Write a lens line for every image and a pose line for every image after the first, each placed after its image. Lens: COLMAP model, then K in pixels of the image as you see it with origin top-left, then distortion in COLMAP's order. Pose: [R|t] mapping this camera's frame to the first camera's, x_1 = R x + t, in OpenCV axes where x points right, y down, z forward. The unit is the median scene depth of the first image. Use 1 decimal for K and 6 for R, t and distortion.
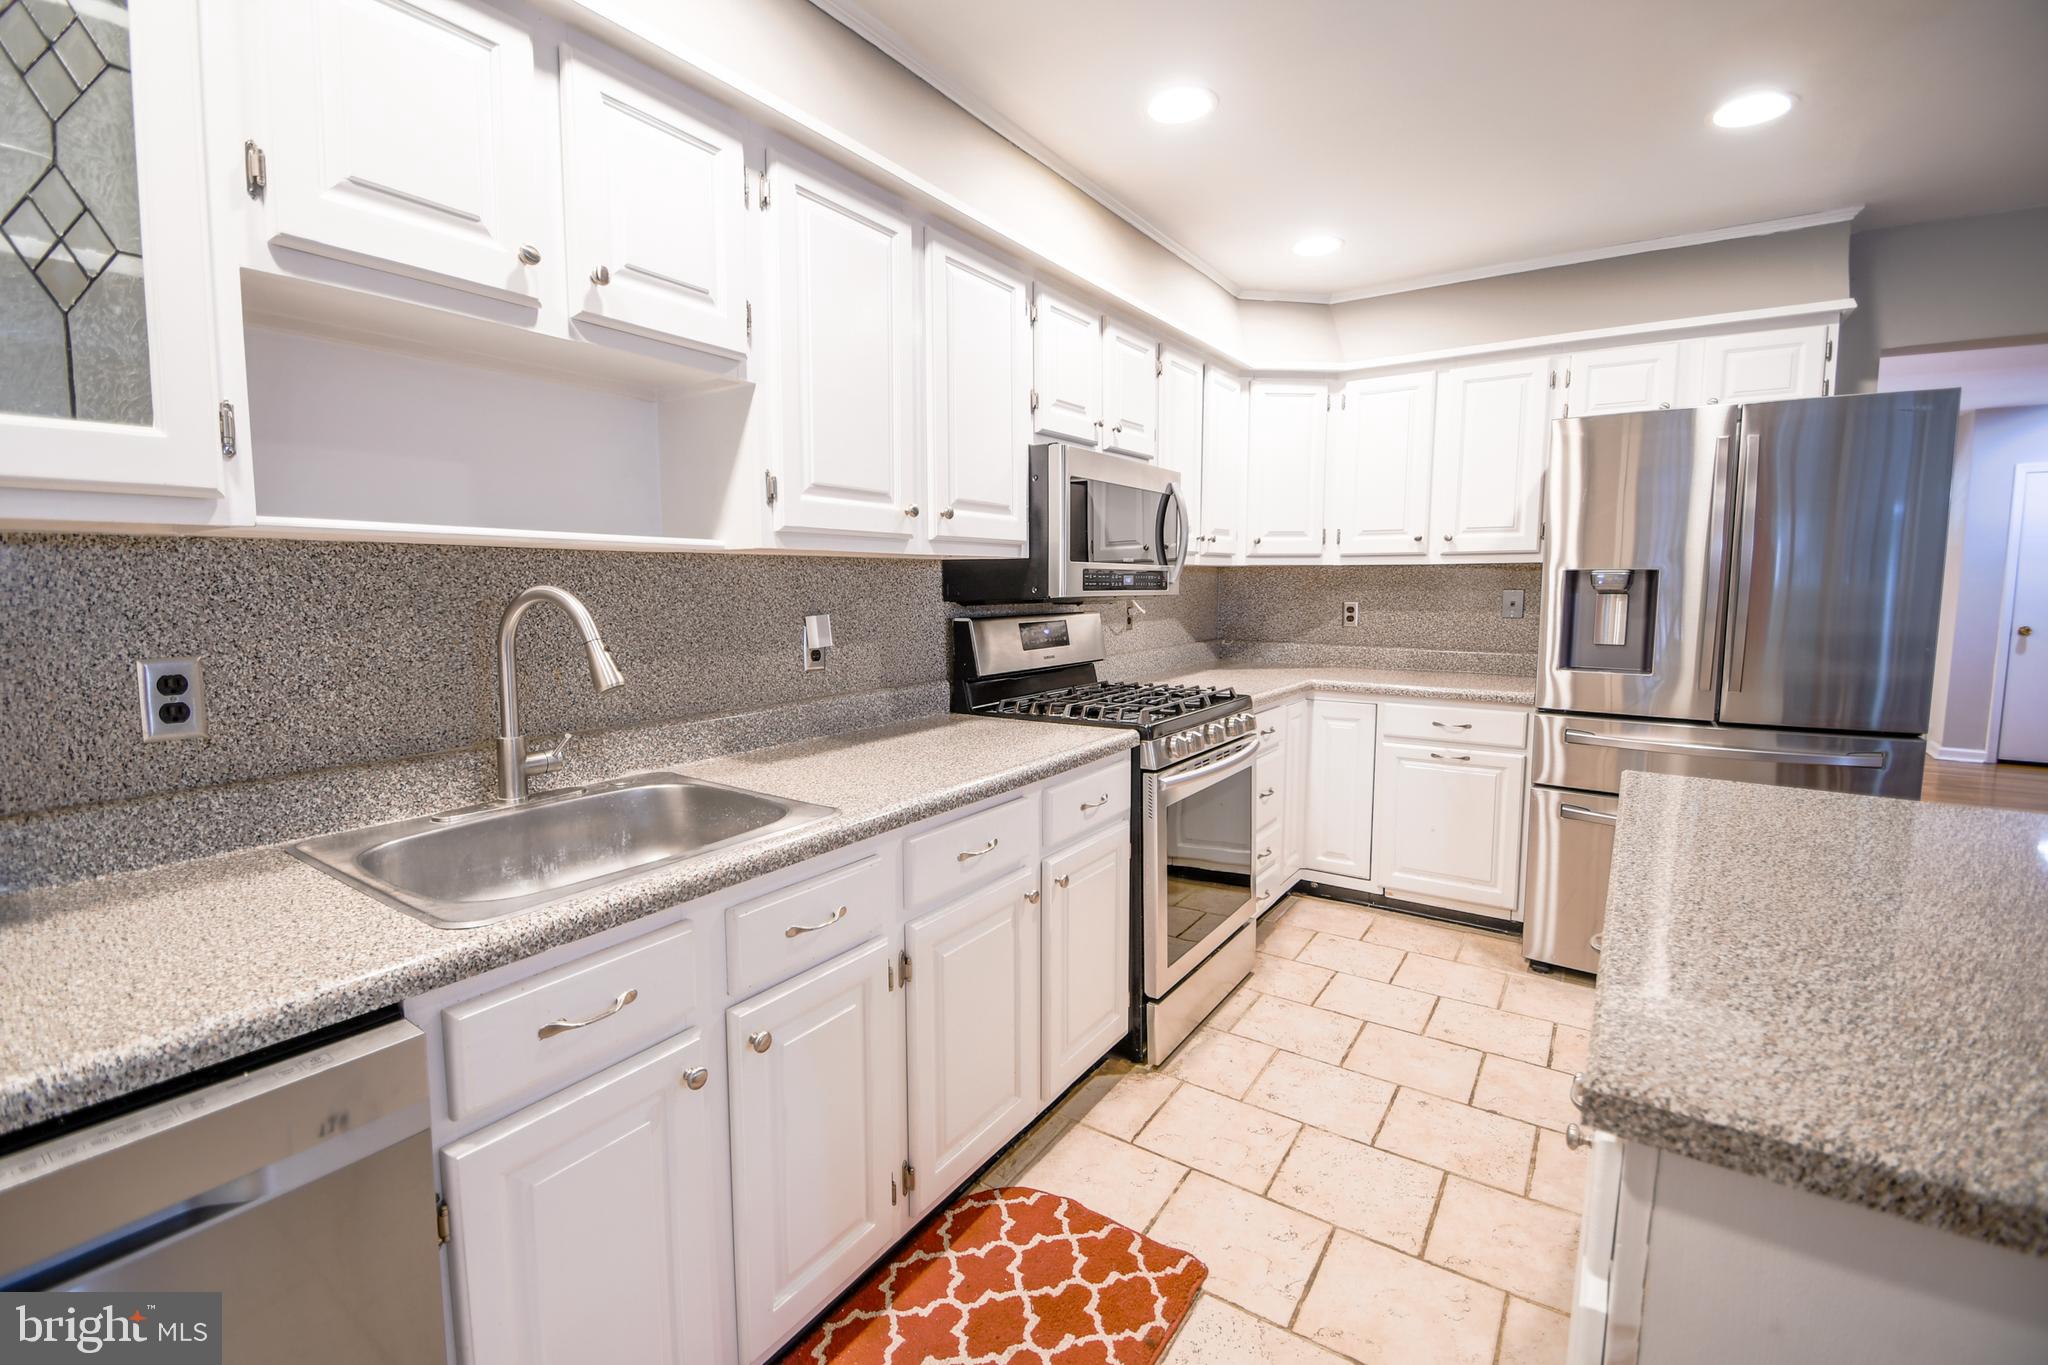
lens RADIAL K [[909.5, 0, 1007.2], [0, 909.5, 672.7], [0, 0, 1]] dist [0.009802, -0.010825]
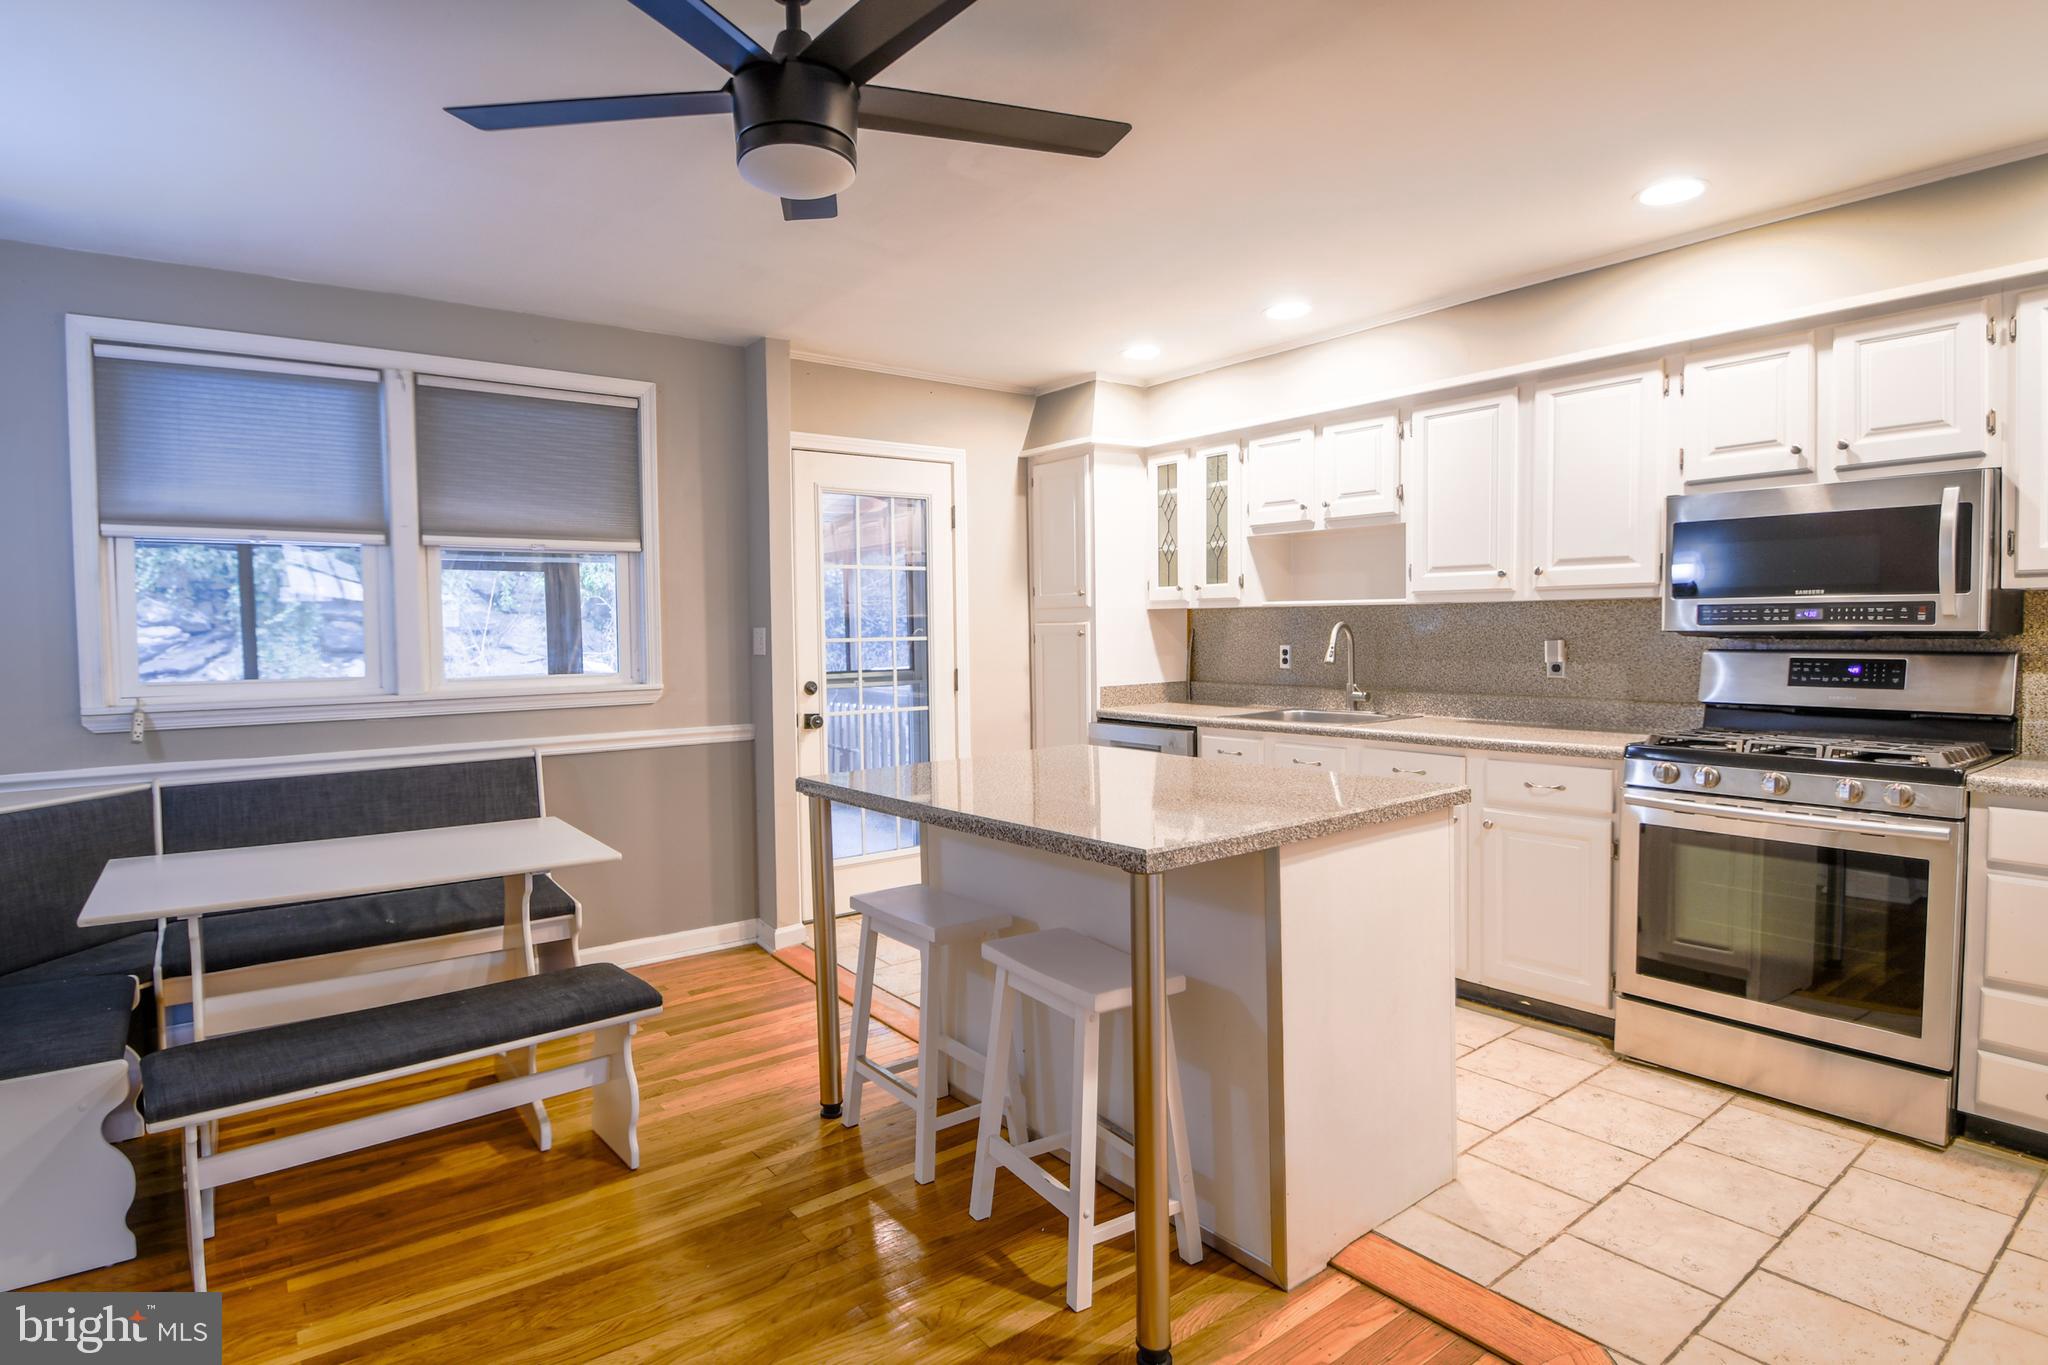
lens RADIAL K [[1068.2, 0, 1020.9], [0, 1068.2, 681.9], [0, 0, 1]] dist [-0.001208, -0.000300]
pose [[-0.292601, 0.053803, -0.954720, 1.811427], [-0.085880, 0.992902, 0.082275, -0.069426], [0.952370, 0.106066, -0.285904, 0.719199]]
